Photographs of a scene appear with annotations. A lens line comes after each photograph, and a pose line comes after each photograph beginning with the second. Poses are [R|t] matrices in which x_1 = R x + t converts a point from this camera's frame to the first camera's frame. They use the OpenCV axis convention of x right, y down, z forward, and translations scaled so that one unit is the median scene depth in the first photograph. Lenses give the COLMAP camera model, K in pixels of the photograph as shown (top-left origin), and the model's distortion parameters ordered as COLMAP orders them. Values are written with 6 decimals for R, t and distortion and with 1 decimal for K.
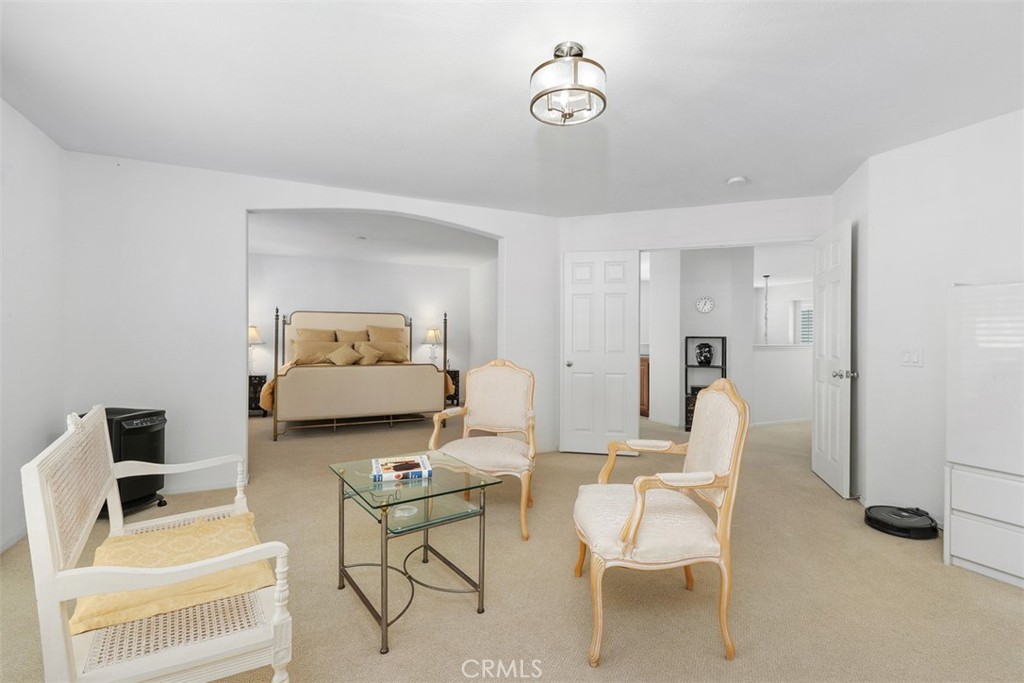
lens RADIAL K [[466.8, 0, 512.2], [0, 466.8, 338.4], [0, 0, 1]] dist [0.001330, -0.000180]
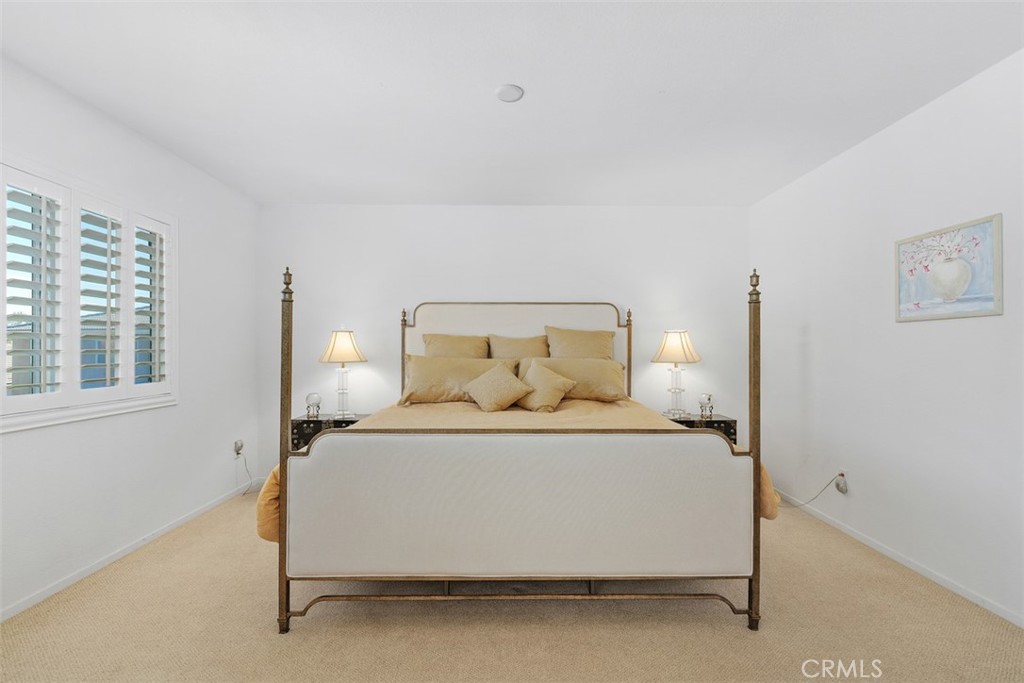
lens RADIAL K [[466.8, 0, 512.1], [0, 466.8, 344.9], [0, 0, 1]] dist [0.001330, -0.000180]
pose [[0.913768, -0.006712, -0.406181, -0.138160], [0.002424, 0.999936, -0.011070, -0.001812], [0.406229, 0.009131, 0.913726, 0.527390]]
